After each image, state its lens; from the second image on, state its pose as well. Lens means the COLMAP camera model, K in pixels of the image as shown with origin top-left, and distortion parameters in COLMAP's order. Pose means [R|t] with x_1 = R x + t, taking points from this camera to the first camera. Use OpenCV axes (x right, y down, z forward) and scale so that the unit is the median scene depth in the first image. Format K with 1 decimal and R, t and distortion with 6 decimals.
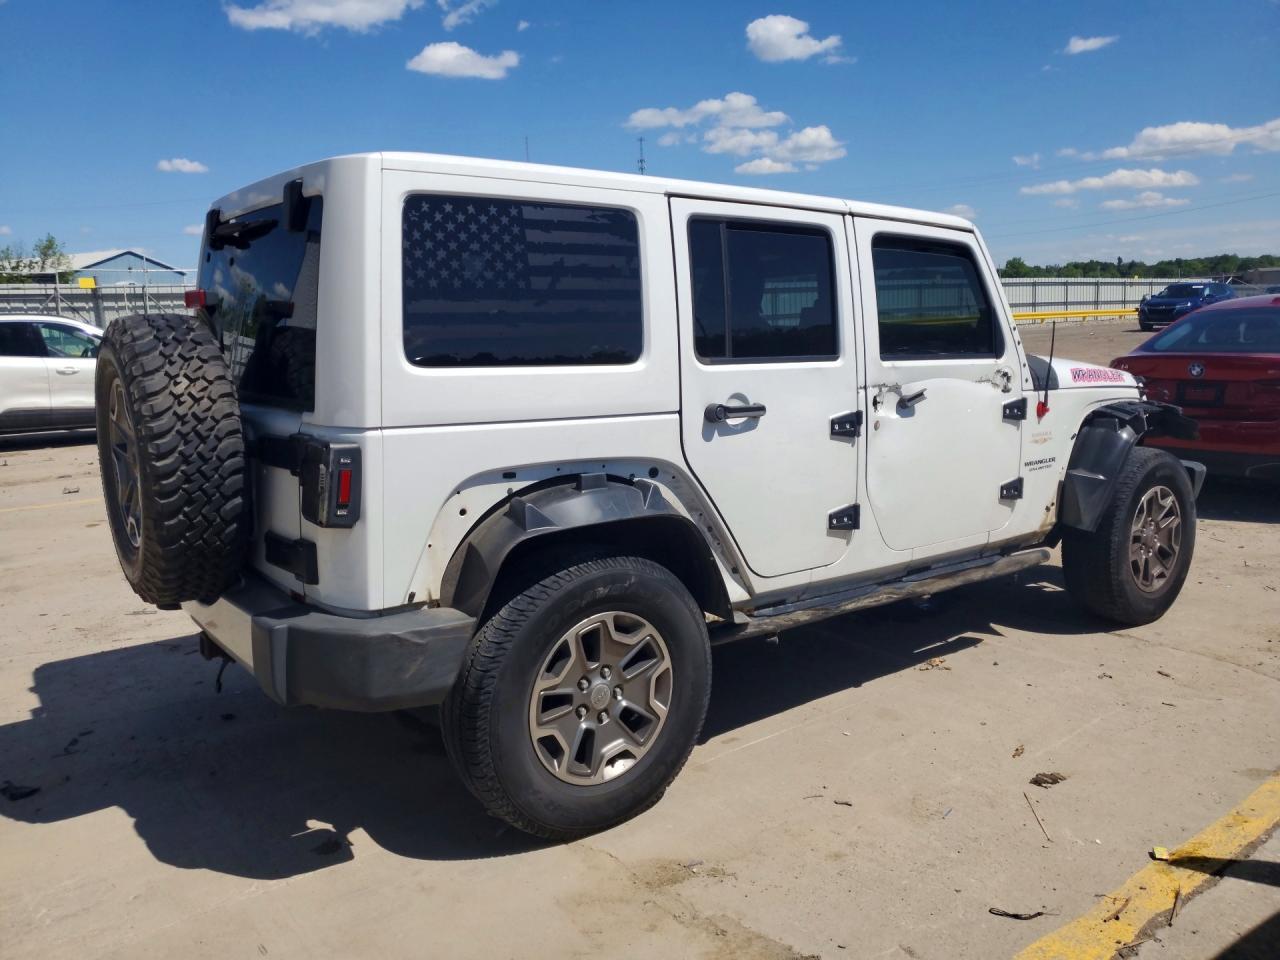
lens RADIAL K [[993.2, 0, 618.2], [0, 993.2, 468.7], [0, 0, 1]] dist [0.003788, 0.016524]
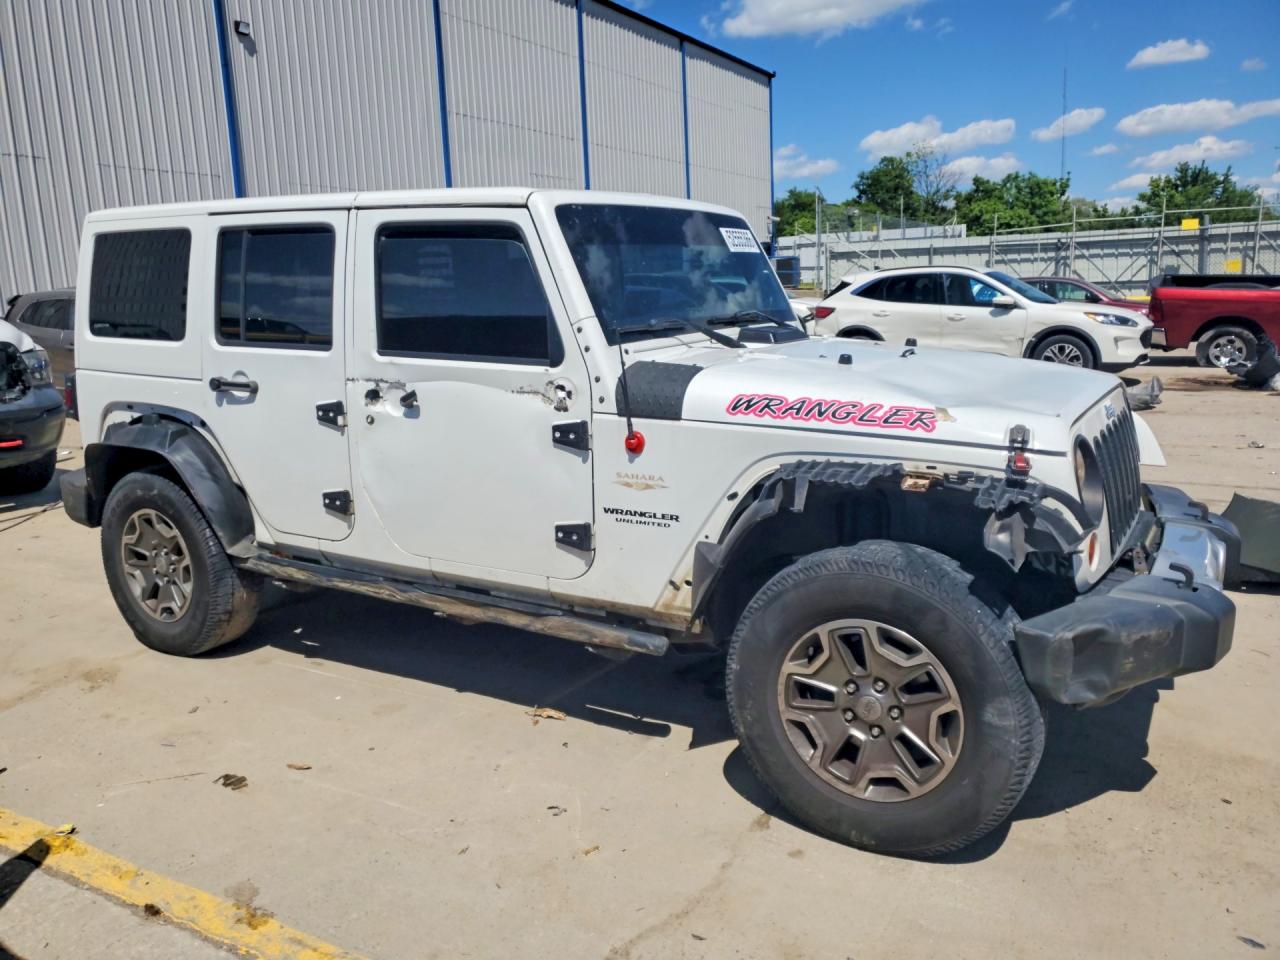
lens RADIAL K [[993.2, 0, 639.6], [0, 993.2, 483.8], [0, 0, 1]] dist [0.003788, 0.016524]
pose [[0.387793, 0.192344, -0.901455, 1.303944], [-0.121789, 0.980103, 0.156733, -0.173630], [0.913665, 0.049007, 0.403502, 0.863257]]
